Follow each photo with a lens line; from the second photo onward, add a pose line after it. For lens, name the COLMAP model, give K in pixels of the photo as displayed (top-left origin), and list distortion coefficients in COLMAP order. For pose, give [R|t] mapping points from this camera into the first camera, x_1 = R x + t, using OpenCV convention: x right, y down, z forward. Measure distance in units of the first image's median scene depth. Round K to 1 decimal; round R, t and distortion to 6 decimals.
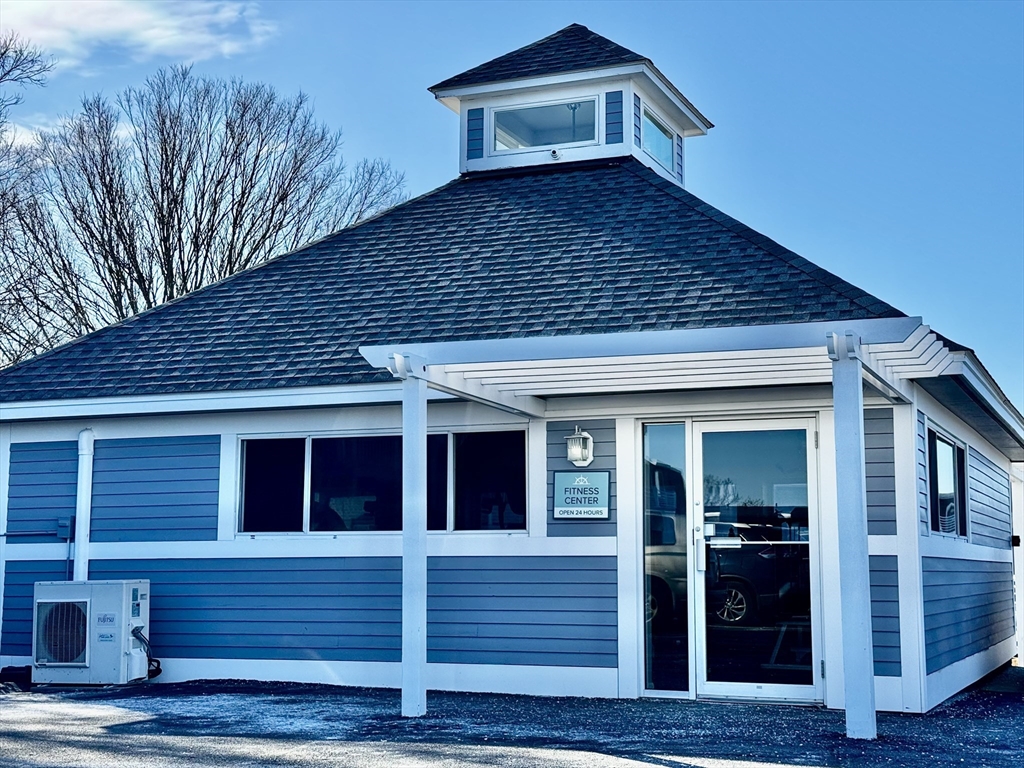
lens RADIAL K [[1556.0, 0, 511.7], [0, 1556.0, 383.1], [0, 0, 1]] dist [0.024891, 0.000000]
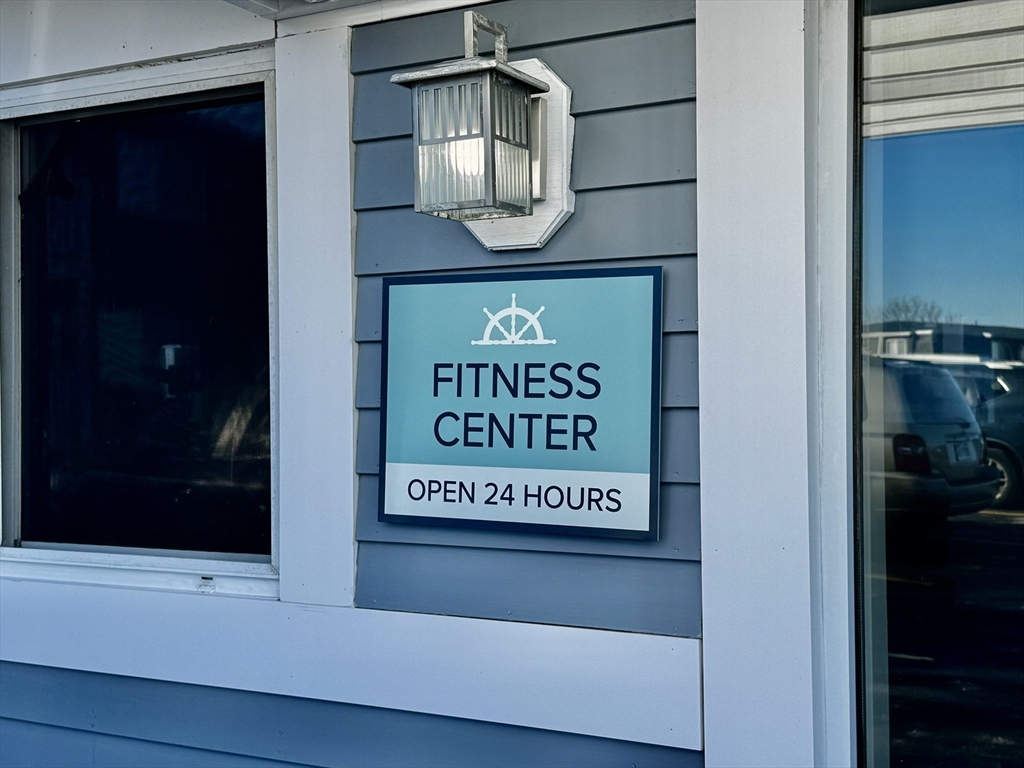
lens RADIAL K [[1350.9, 0, 512.0], [0, 1350.9, 385.7], [0, 0, 1]] dist [0.034201, 0.000000]
pose [[0.989329, -0.006656, -0.145544, 0.068306], [0.024597, 0.992248, 0.121818, 0.050282], [0.143605, -0.124098, 0.981823, 0.840706]]
